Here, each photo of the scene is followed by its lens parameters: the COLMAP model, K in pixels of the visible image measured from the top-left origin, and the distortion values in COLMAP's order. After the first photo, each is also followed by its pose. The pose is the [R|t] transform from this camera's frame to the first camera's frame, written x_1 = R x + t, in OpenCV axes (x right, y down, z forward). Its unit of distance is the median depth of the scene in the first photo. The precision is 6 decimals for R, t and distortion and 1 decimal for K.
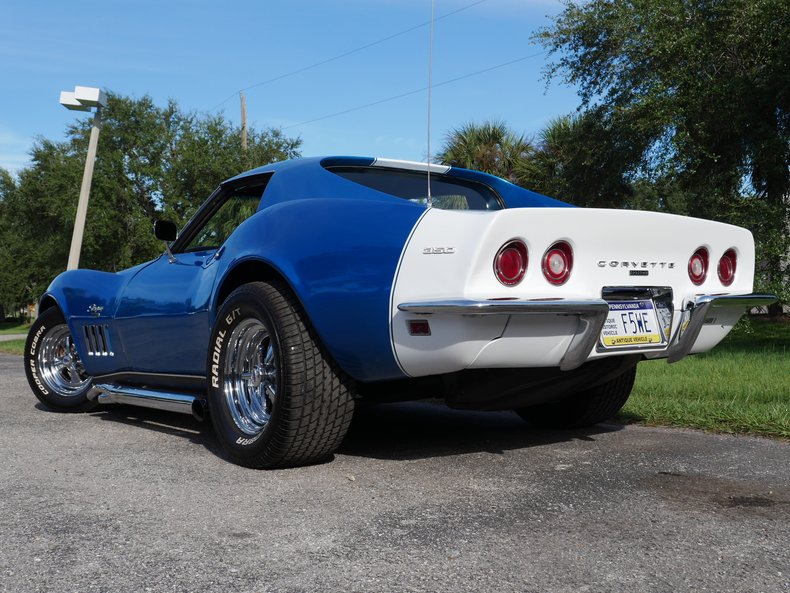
lens RADIAL K [[891.9, 0, 392.9], [0, 891.9, 293.8], [0, 0, 1]] dist [-0.011875, 0.000000]
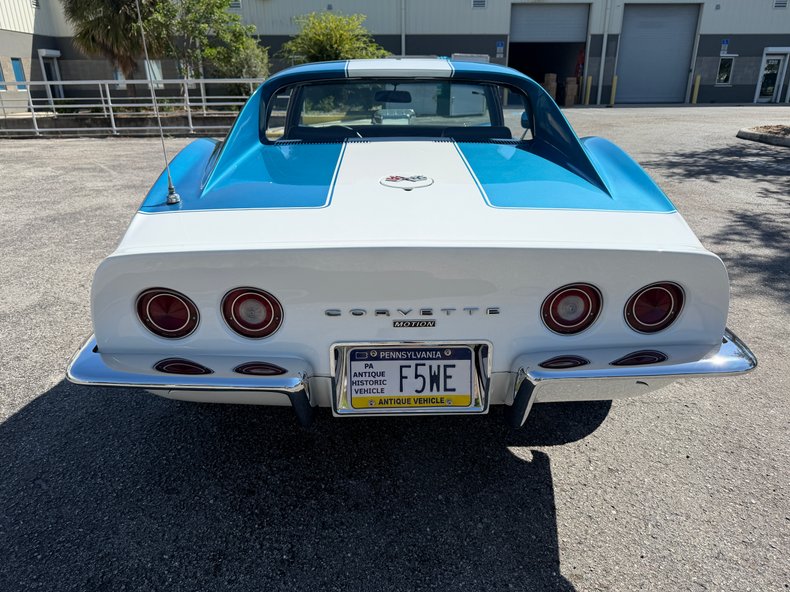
lens RADIAL K [[565.6, 0, 392.8], [0, 565.6, 299.0], [0, 0, 1]] dist [0.004407, -0.002197]
pose [[0.808960, 0.229236, -0.541327, 0.445714], [0.003123, 0.919148, 0.393899, -0.192332], [0.587856, -0.320339, 0.742838, 0.604338]]
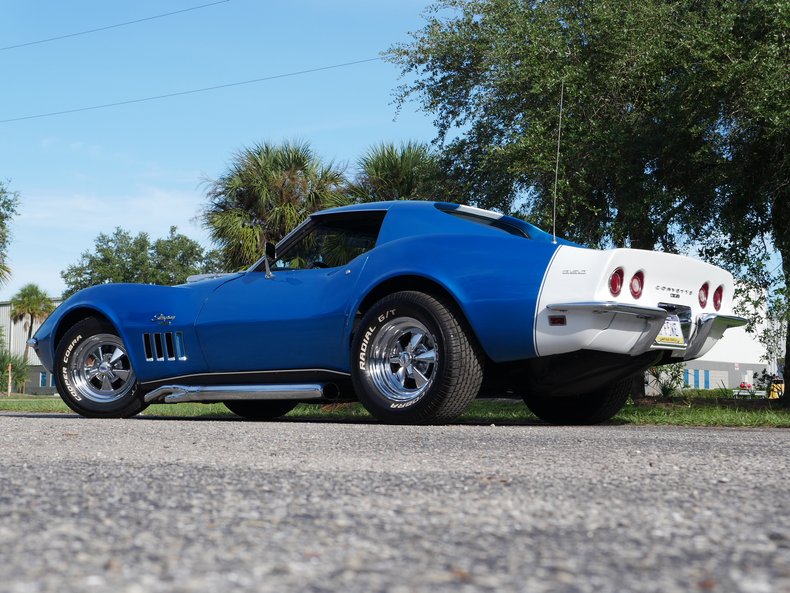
lens RADIAL K [[1301.7, 0, 386.8], [0, 1301.7, 298.6], [0, 0, 1]] dist [-0.003349, 0.000000]
pose [[0.968826, 0.049837, 0.242677, -0.667821], [-0.034655, 0.997189, -0.066434, 0.132120], [-0.245306, 0.055954, 0.967830, -0.930705]]
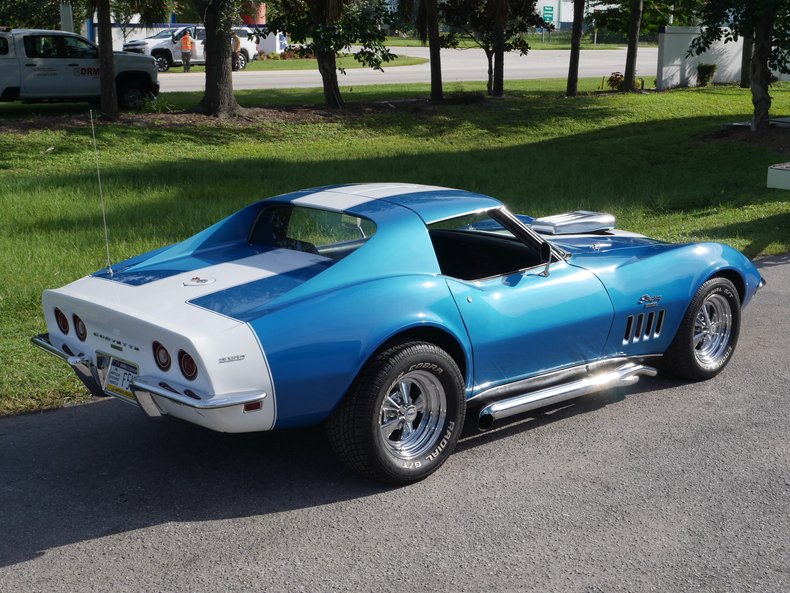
lens RADIAL K [[1185.1, 0, 396.6], [0, 1185.1, 297.8], [0, 0, 1]] dist [-0.022763, 0.000000]
pose [[0.108586, 0.229447, -0.967245, 1.867436], [0.016160, 0.972462, 0.232499, -0.465025], [0.993956, -0.040876, 0.101888, 1.122786]]
